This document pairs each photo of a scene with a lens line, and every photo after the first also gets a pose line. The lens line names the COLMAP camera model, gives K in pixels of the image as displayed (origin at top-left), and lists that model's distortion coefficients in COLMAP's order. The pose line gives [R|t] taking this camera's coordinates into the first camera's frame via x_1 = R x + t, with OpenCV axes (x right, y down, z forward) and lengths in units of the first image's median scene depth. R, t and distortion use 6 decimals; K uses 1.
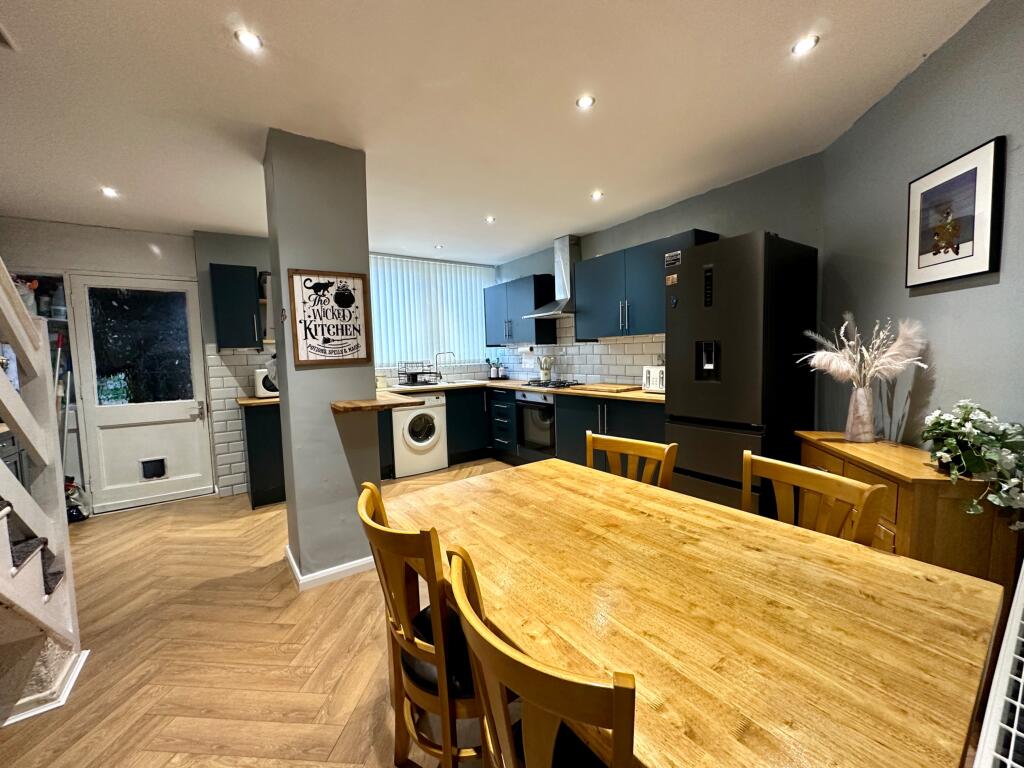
lens RADIAL K [[412.7, 0, 512.4], [0, 412.7, 381.1], [0, 0, 1]] dist [-0.000556, 0.000122]
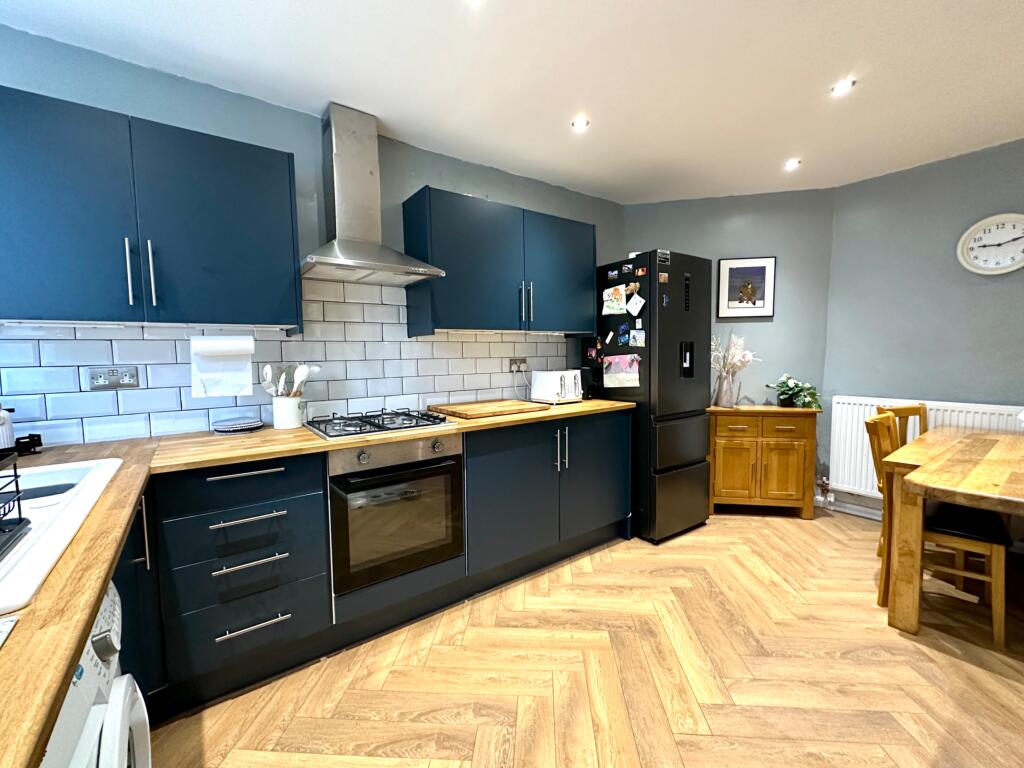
lens RADIAL K [[425.1, 0, 512.0], [0, 425.1, 384.0], [0, 0, 1]] dist [-0.000462, 0.000020]
pose [[-0.009972, -0.034382, 0.999359, -0.376505], [0.087217, 0.995570, 0.035122, -0.035789], [-0.996139, 0.087511, -0.006929, 0.827240]]
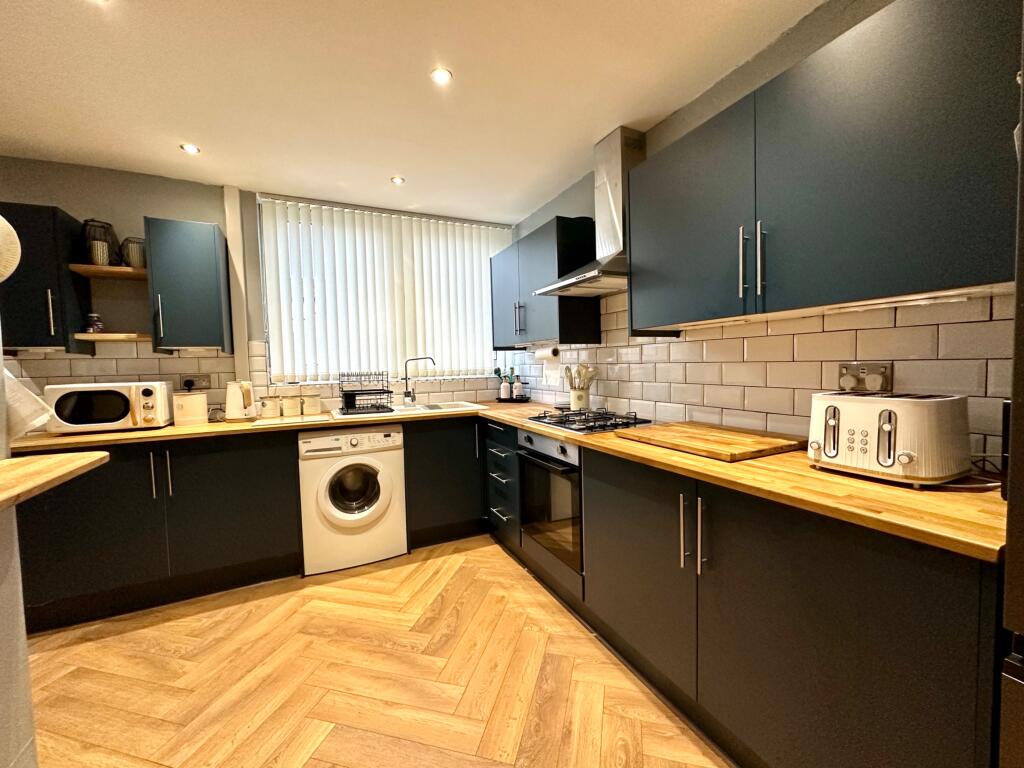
lens RADIAL K [[412.7, 0, 512.4], [0, 412.7, 381.1], [0, 0, 1]] dist [-0.000556, 0.000122]
pose [[0.983447, 0.012494, -0.180765, 0.095784], [-0.016486, 0.999652, -0.020599, -0.026919], [0.180445, 0.023238, 0.983310, 0.455107]]
